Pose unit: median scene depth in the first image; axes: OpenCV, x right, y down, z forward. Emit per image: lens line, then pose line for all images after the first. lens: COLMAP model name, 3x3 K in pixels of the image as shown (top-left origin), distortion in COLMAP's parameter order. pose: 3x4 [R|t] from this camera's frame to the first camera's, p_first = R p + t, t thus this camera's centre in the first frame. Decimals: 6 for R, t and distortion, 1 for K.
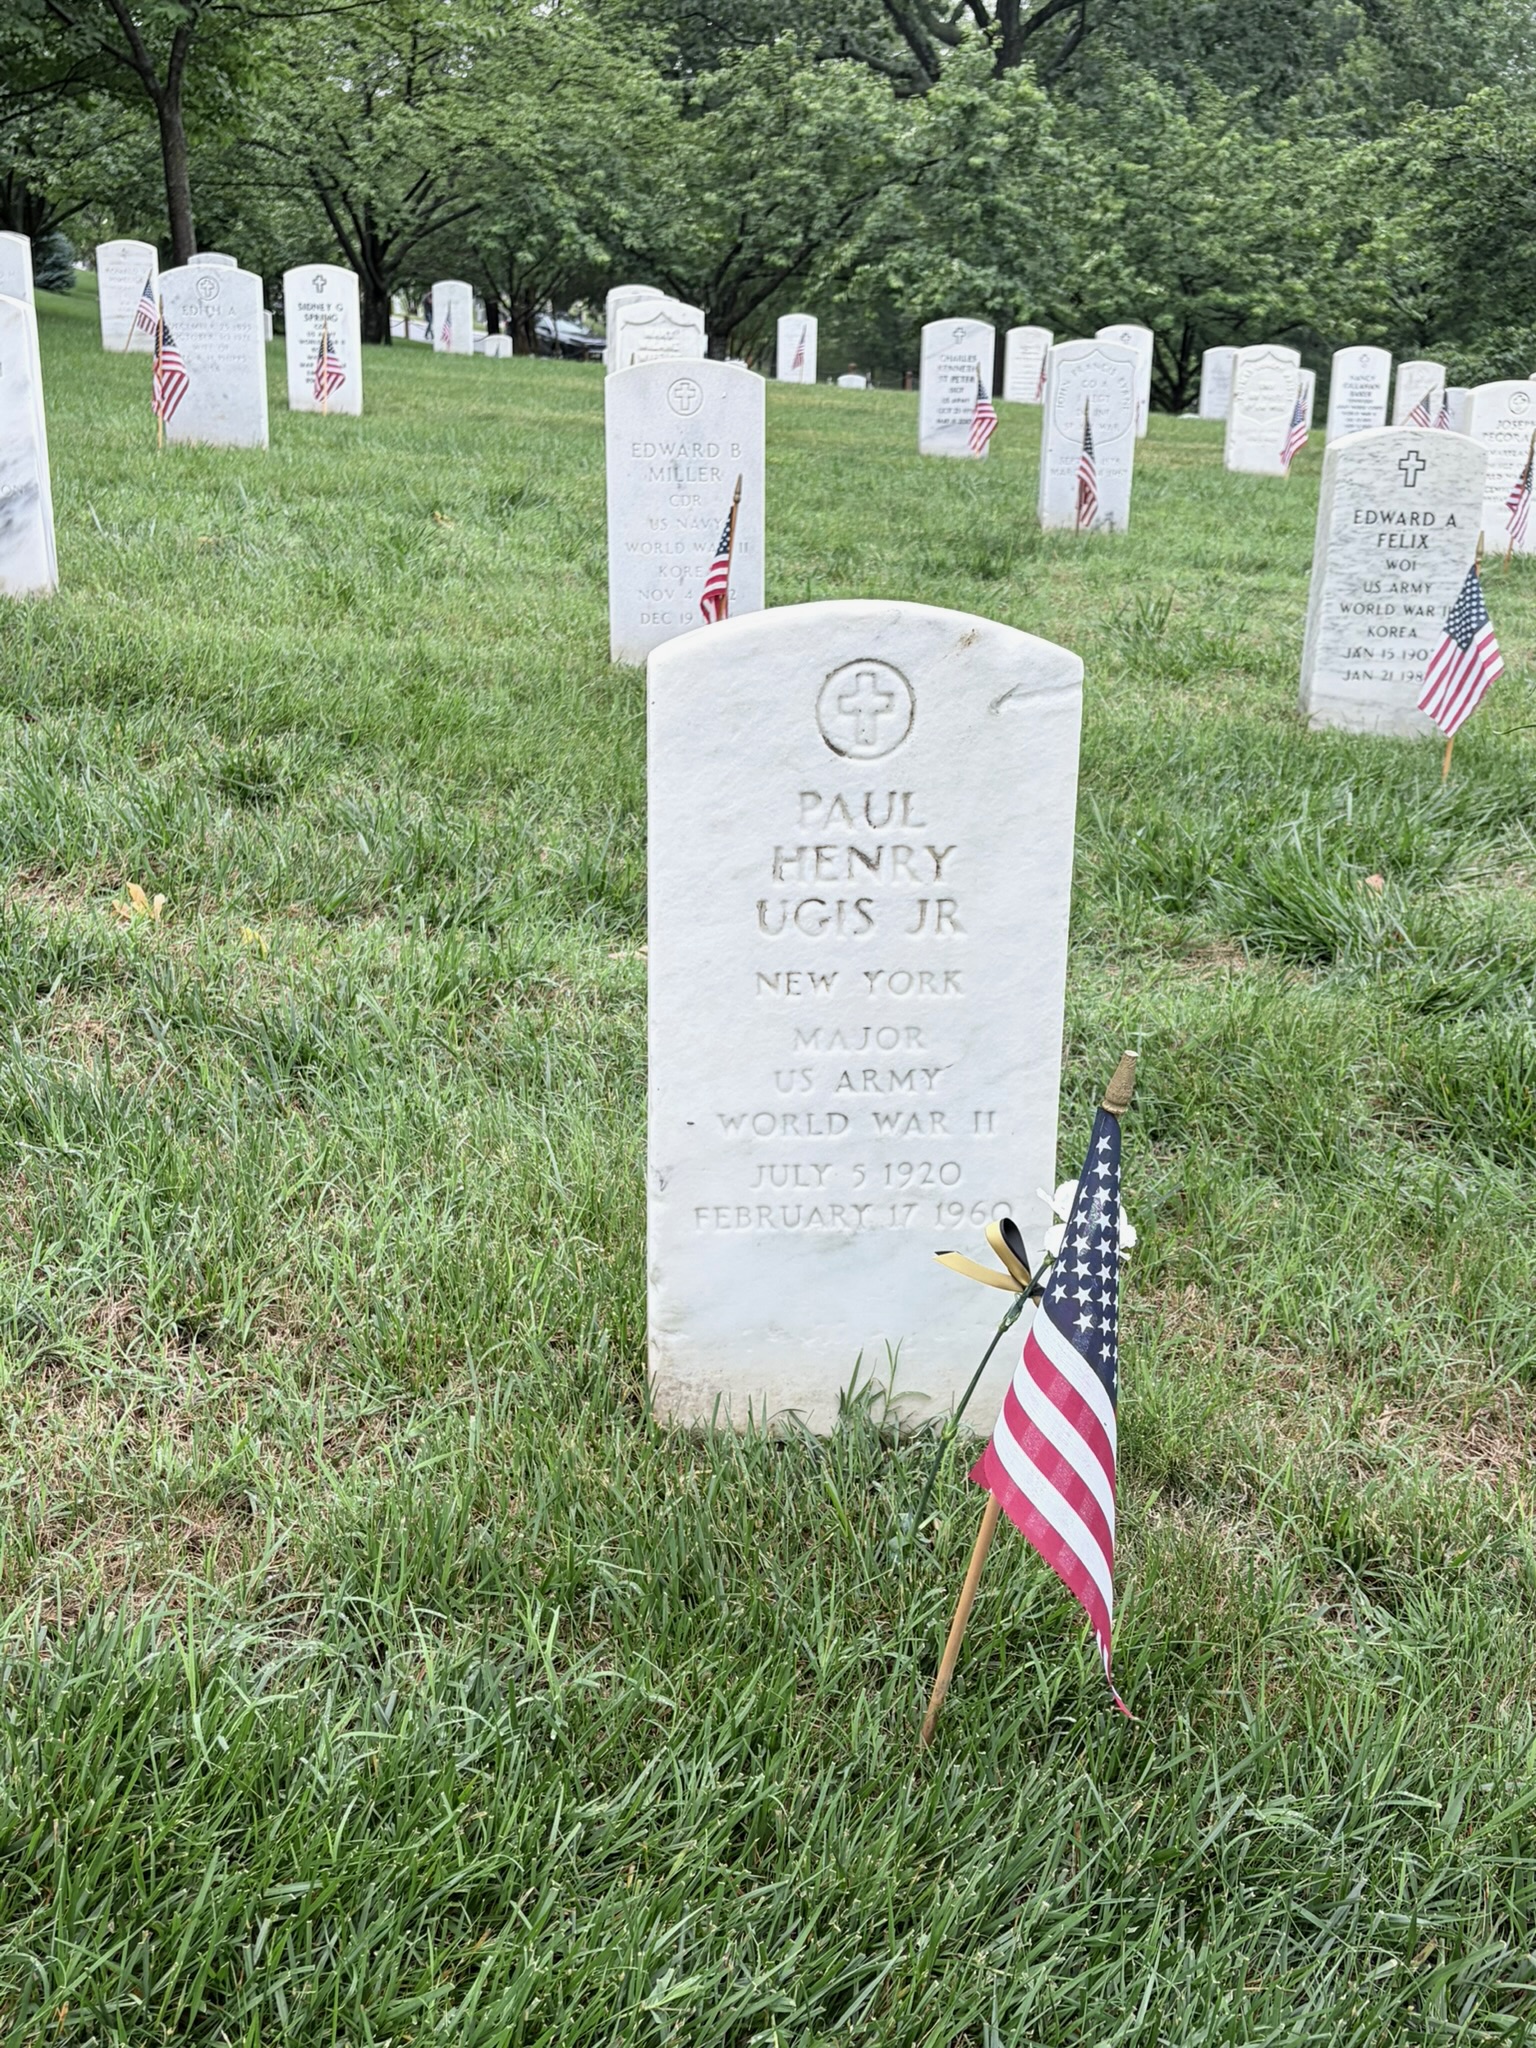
lens RADIAL K [[2107.0, 0, 768.0], [0, 2107.0, 1024.0], [0, 0, 1]] dist [0.132296, -0.389763]
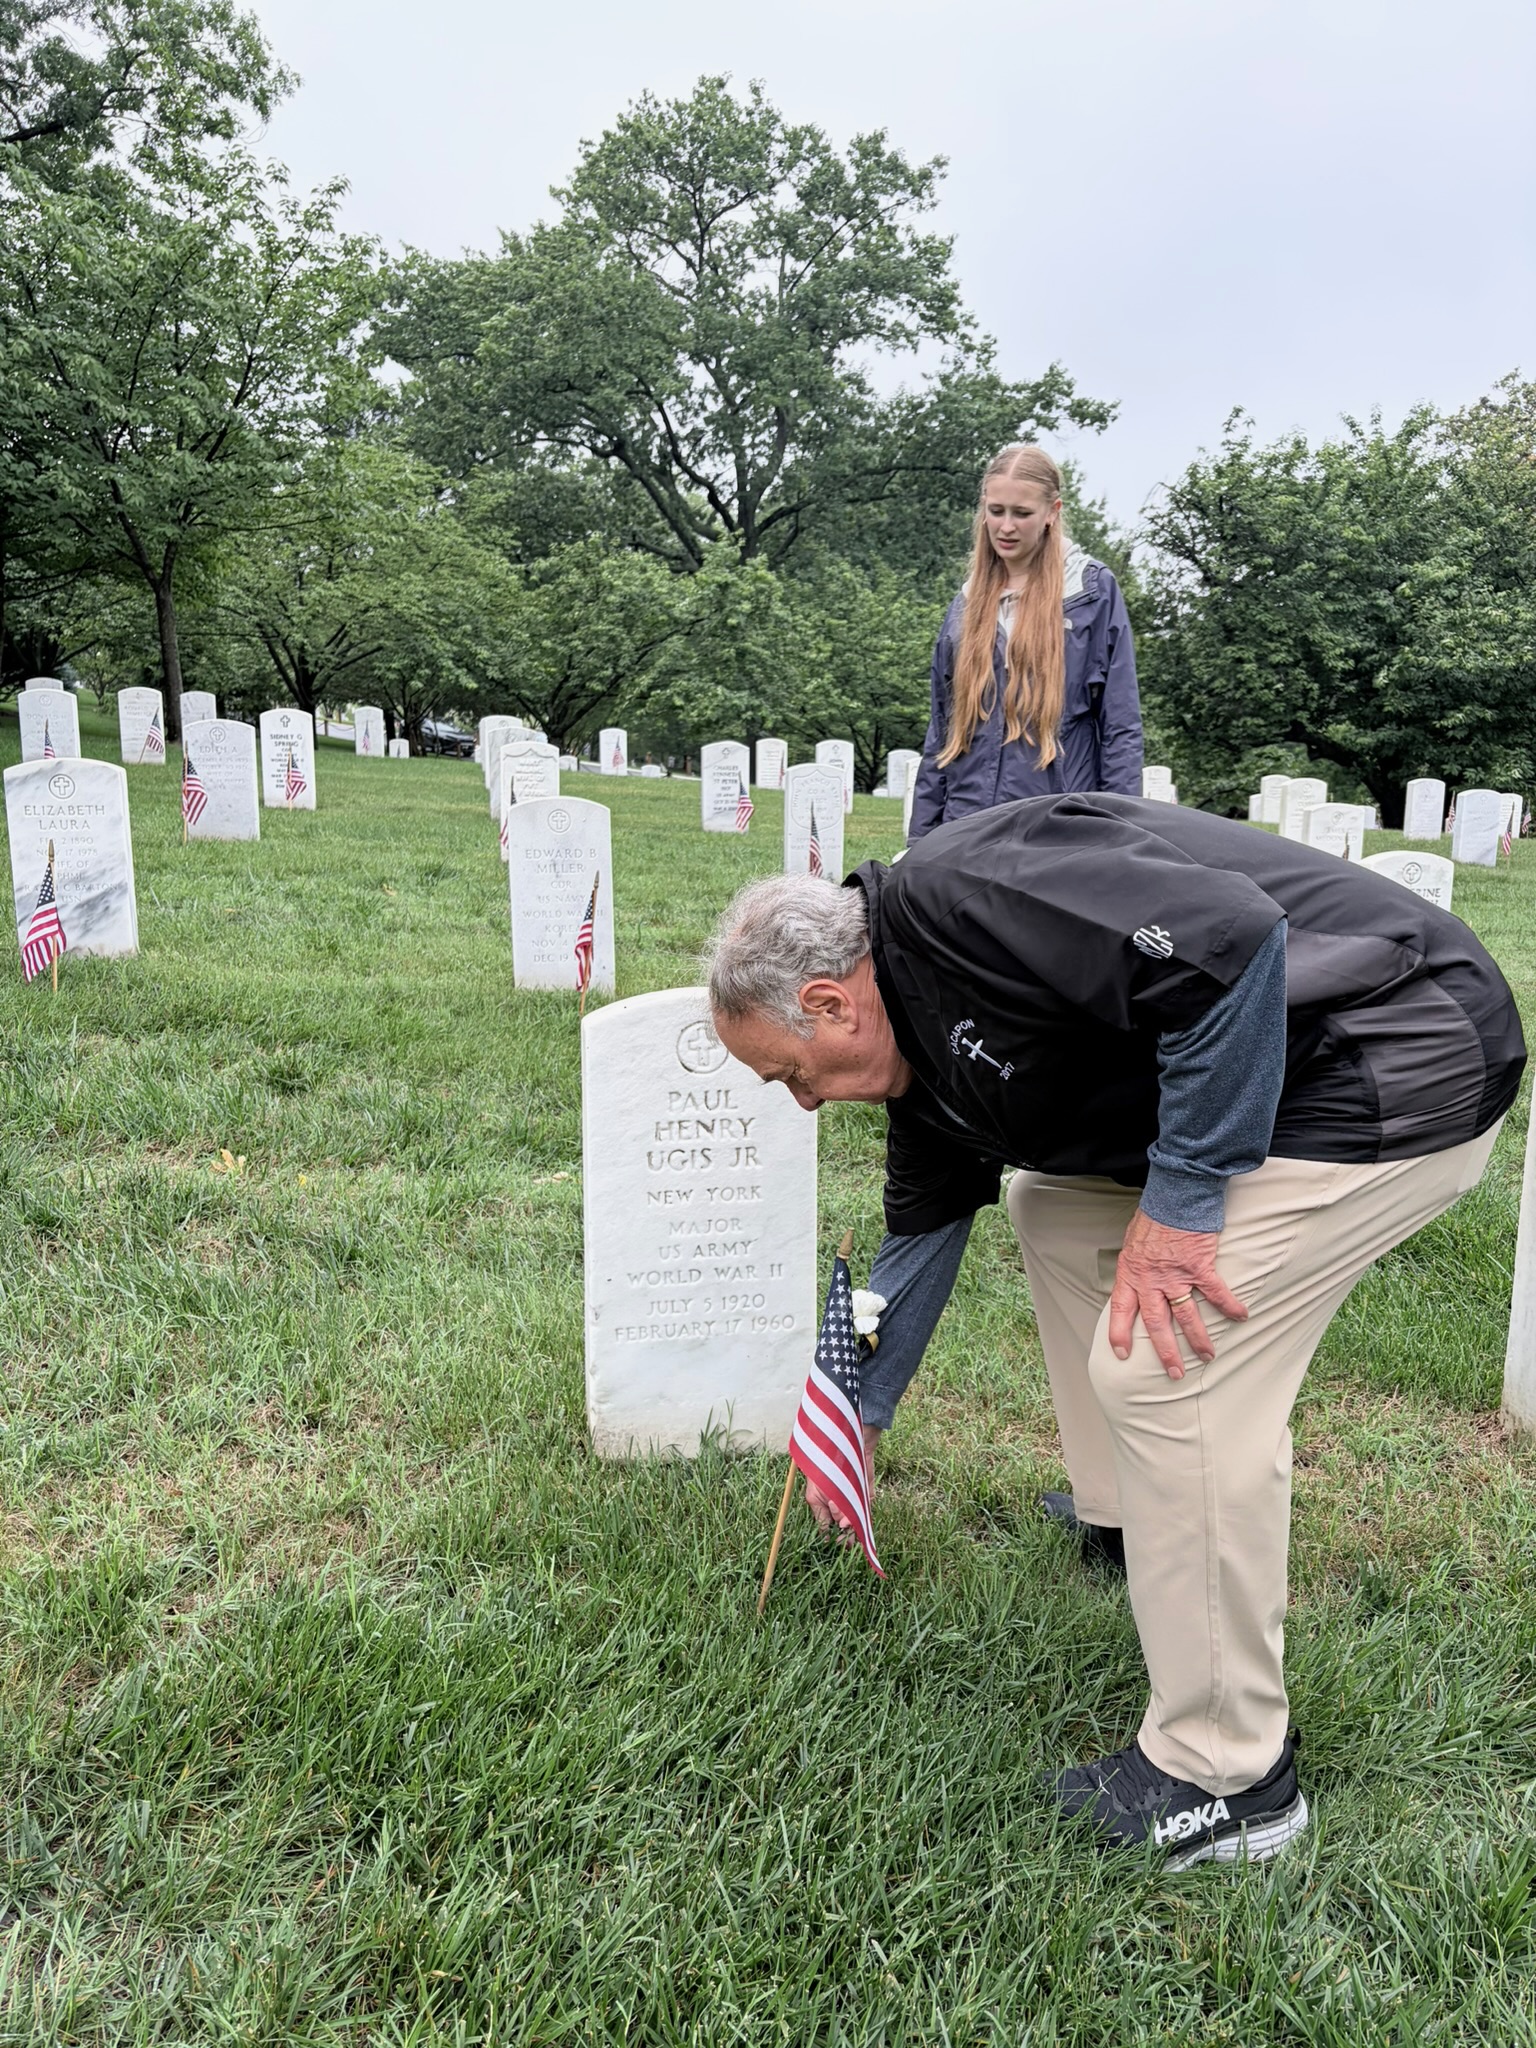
lens RADIAL K [[1571.3, 0, 768.0], [0, 1571.3, 1024.0], [0, 0, 1]] dist [0.161239, -0.457948]
pose [[0.993325, -0.030734, 0.111183, -0.025050], [0.043882, 0.992066, -0.117813, -0.001940], [-0.106680, 0.121906, 0.986792, -0.185132]]
